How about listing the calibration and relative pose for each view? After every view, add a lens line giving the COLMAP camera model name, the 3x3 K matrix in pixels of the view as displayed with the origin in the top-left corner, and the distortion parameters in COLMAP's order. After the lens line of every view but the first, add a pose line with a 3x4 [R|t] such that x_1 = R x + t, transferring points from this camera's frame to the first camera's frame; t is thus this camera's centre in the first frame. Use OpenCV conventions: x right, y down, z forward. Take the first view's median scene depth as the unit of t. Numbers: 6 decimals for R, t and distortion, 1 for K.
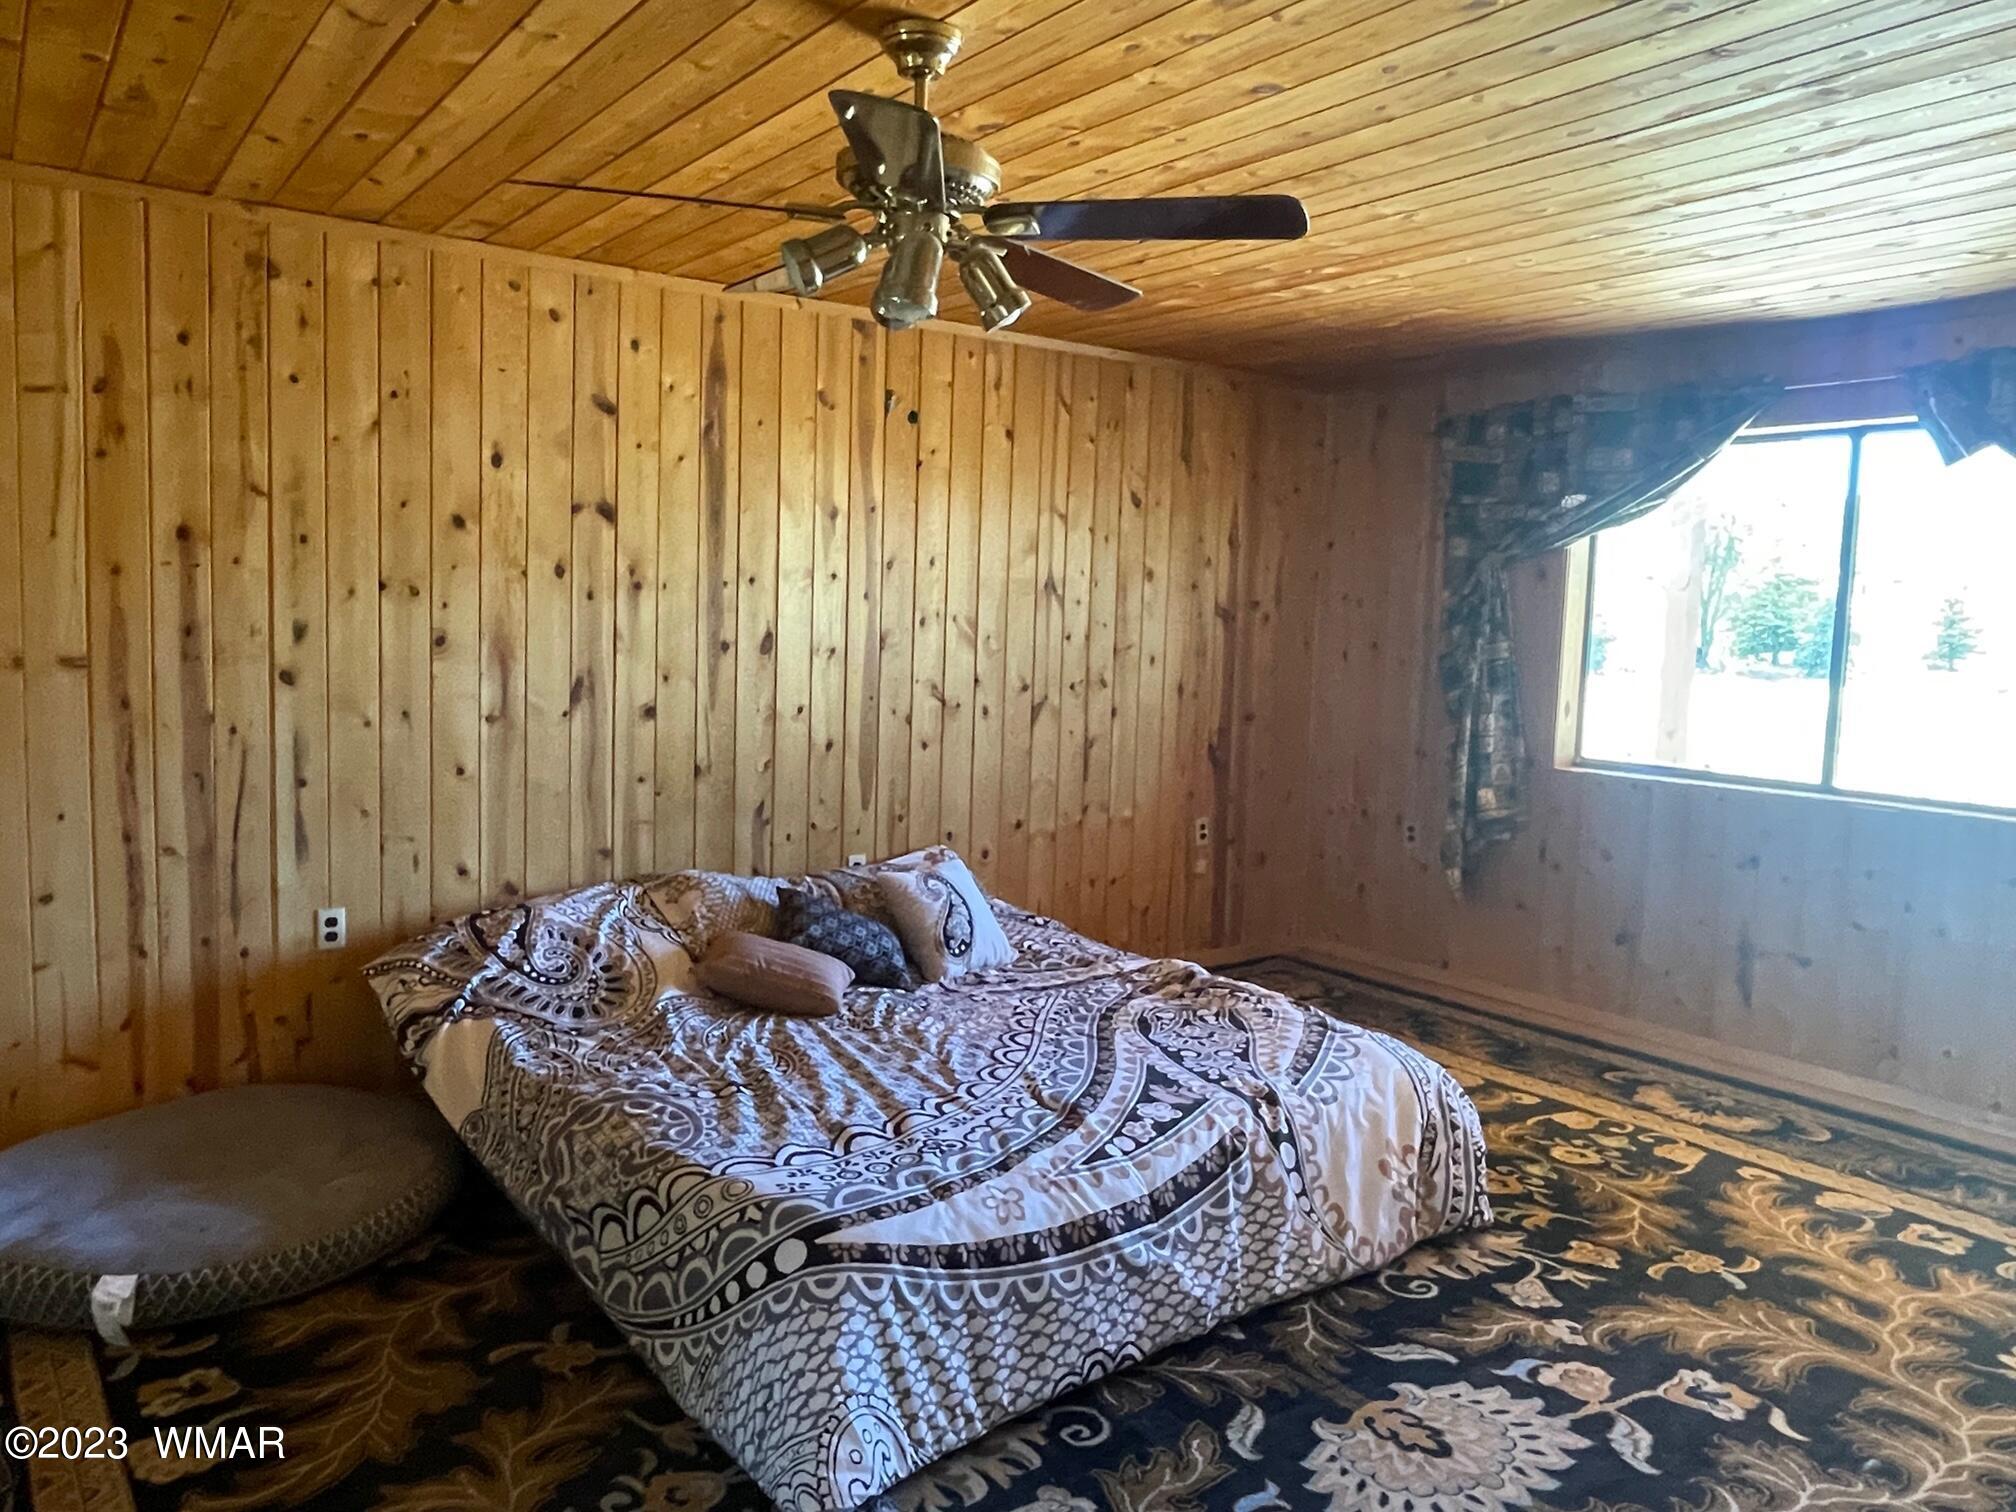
lens RADIAL K [[1442.5, 0, 1022.3], [0, 1442.5, 738.9], [0, 0, 1]] dist [0.006945, -0.009778]
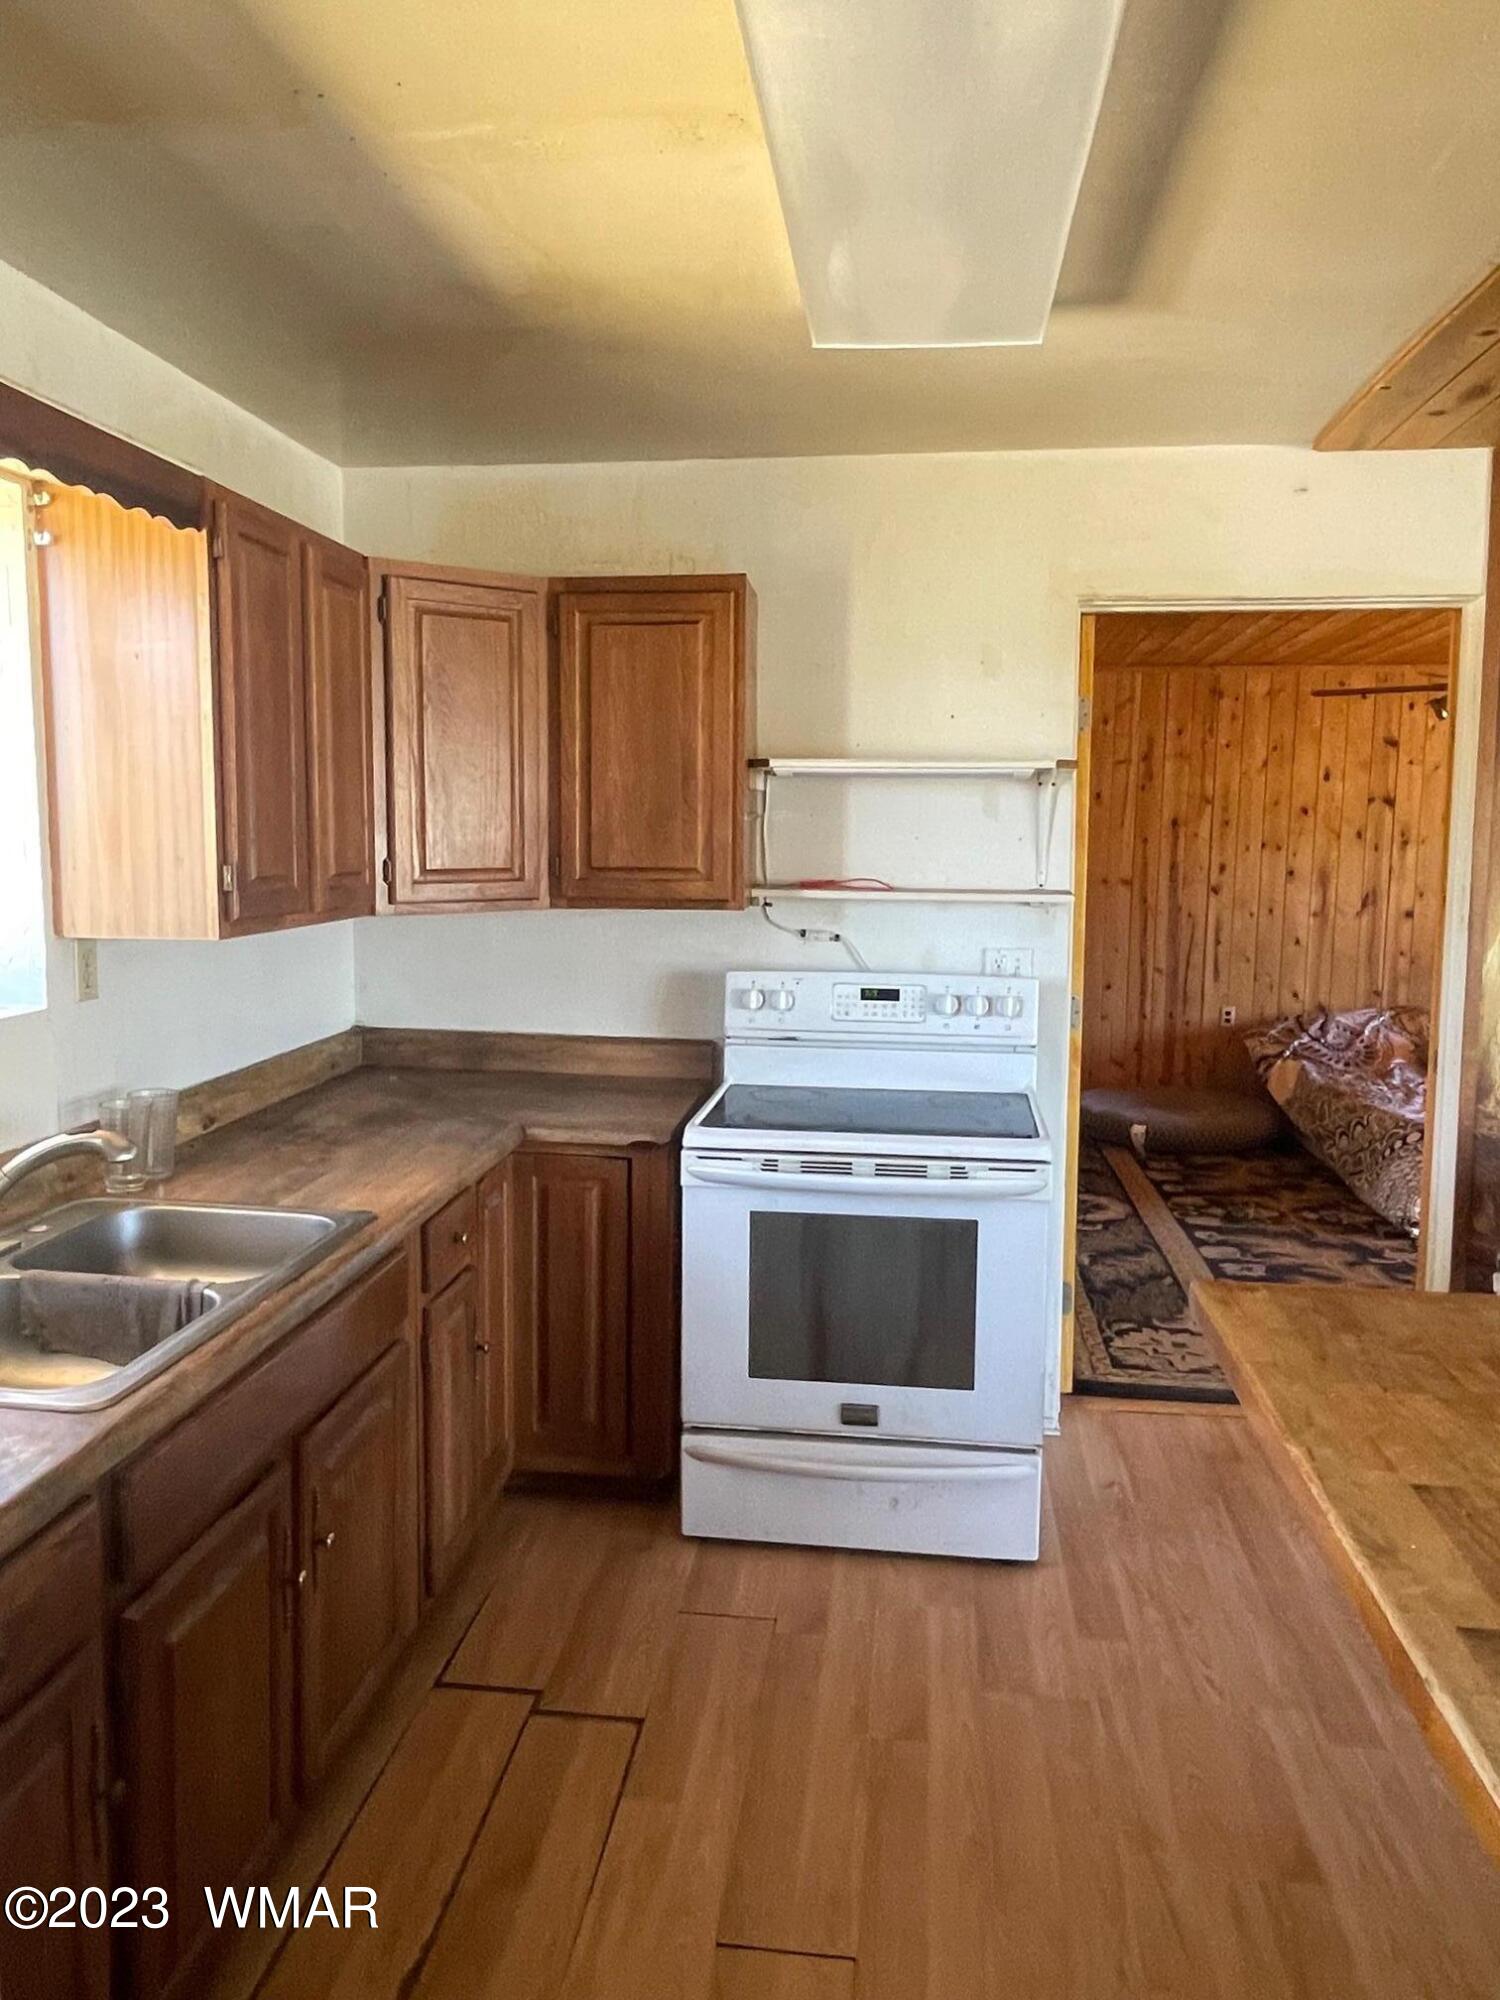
lens RADIAL K [[1431.1, 0, 733.5], [0, 1431.1, 984.2], [0, 0, 1]] dist [0.006945, -0.009778]
pose [[0.709721, 0.052032, -0.702559, 0.449906], [-0.054192, 0.998346, 0.019194, 0.089968], [0.702395, 0.024451, 0.711367, -0.941907]]
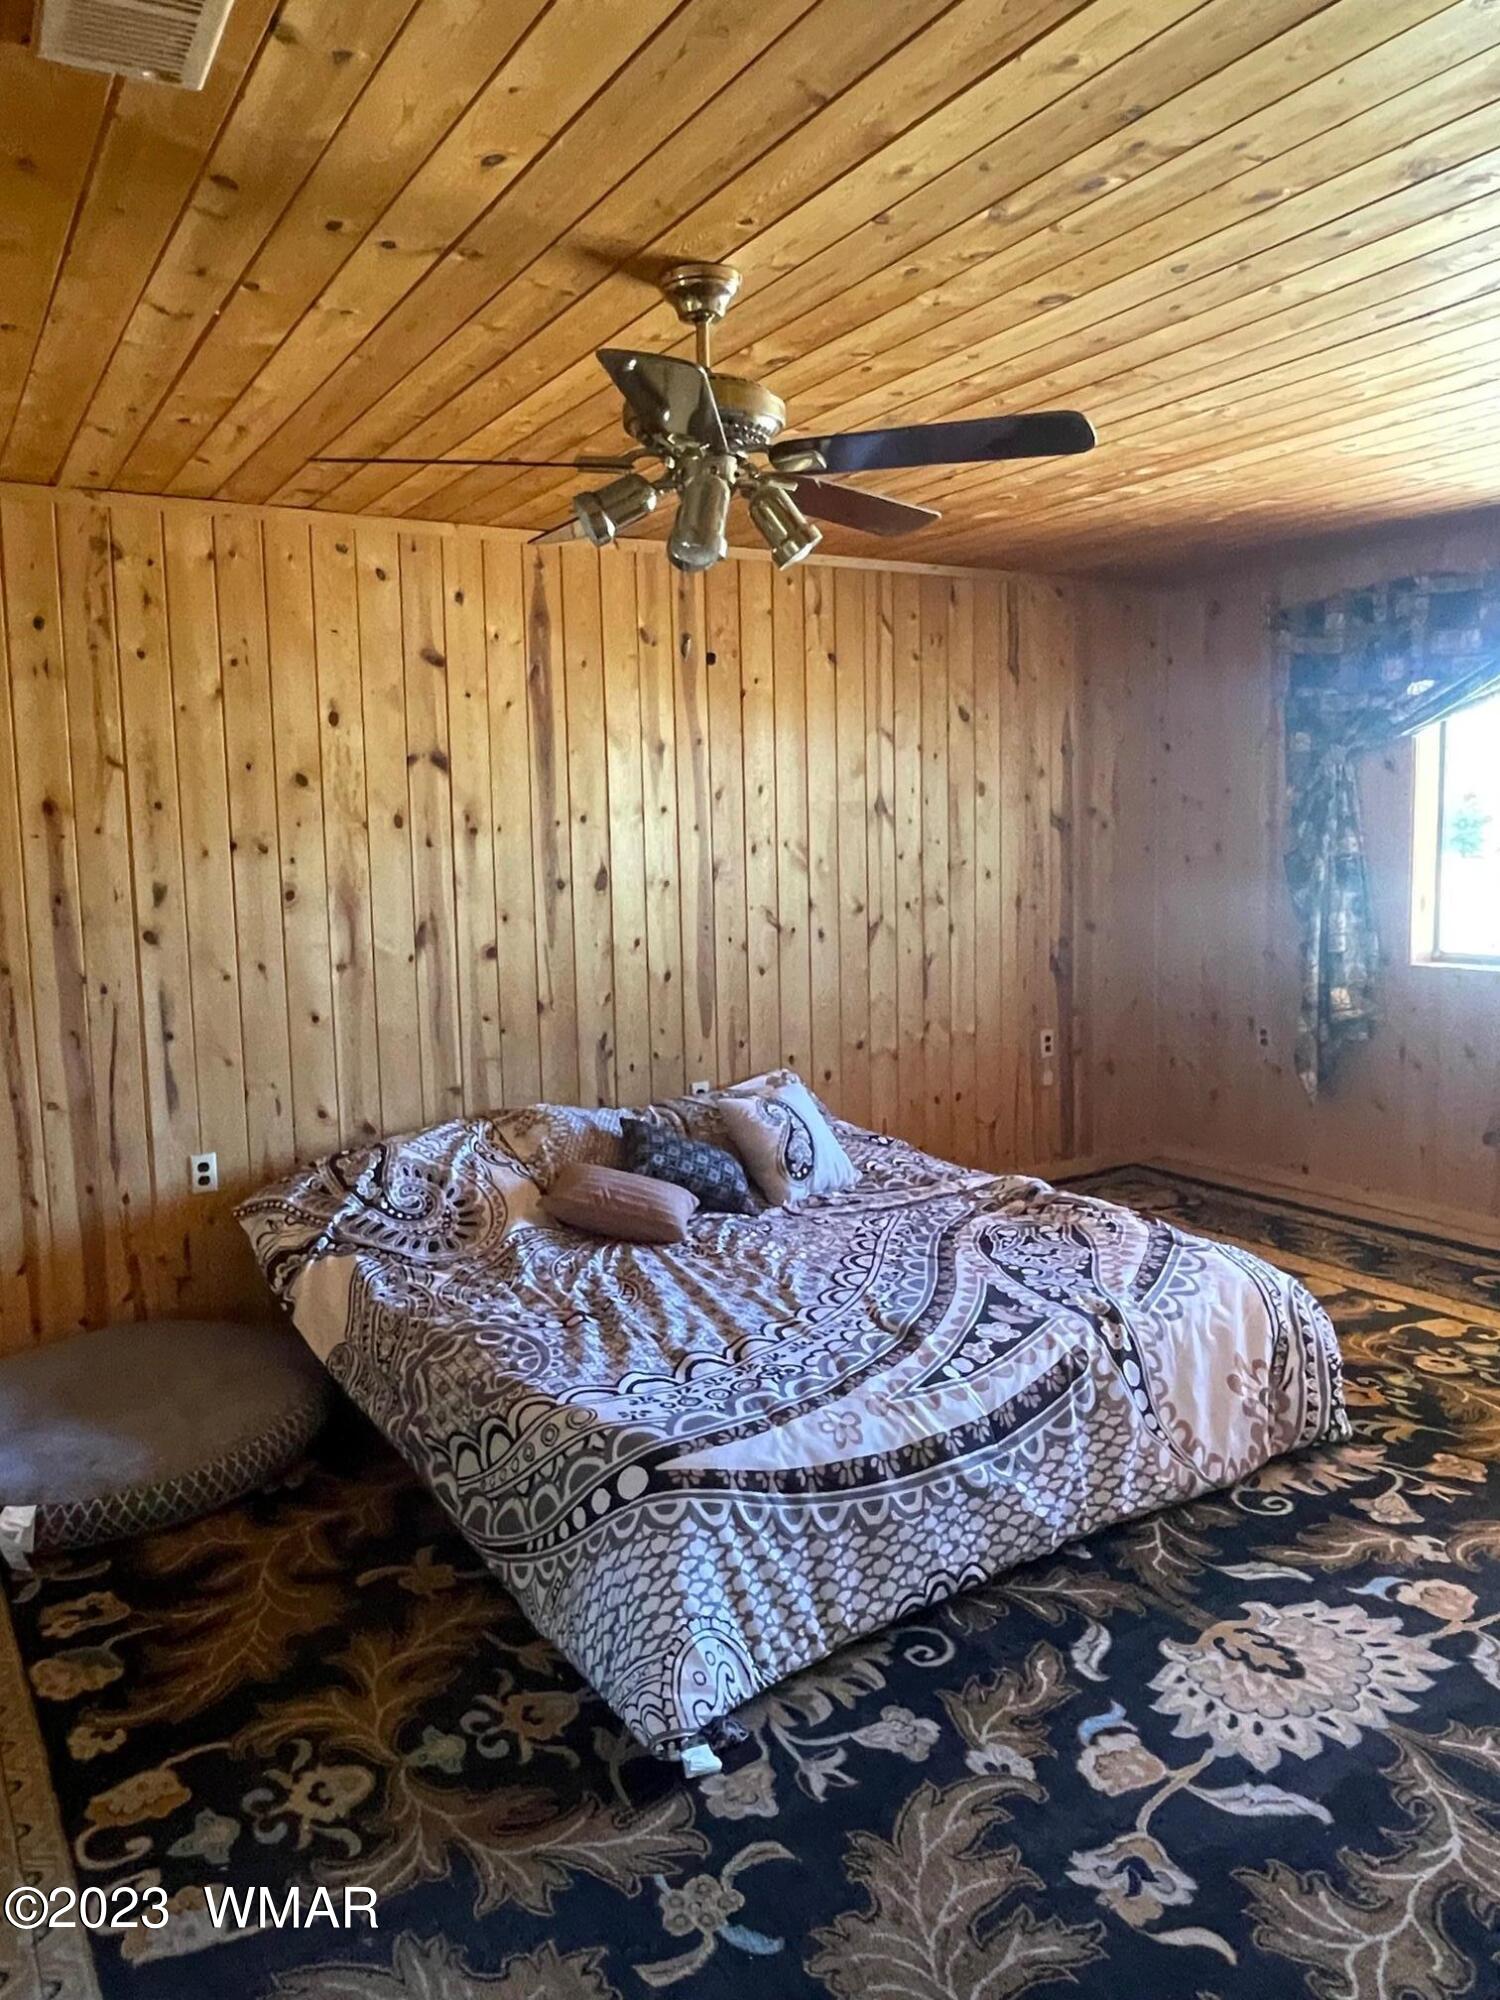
lens RADIAL K [[1431.1, 0, 743.8], [0, 1431.1, 975.1], [0, 0, 1]] dist [0.006945, -0.009778]
pose [[0.994233, -0.045446, -0.097138, 0.023340], [0.046903, 0.998818, 0.012767, -0.008400], [0.096443, -0.017250, 0.995189, -0.000927]]
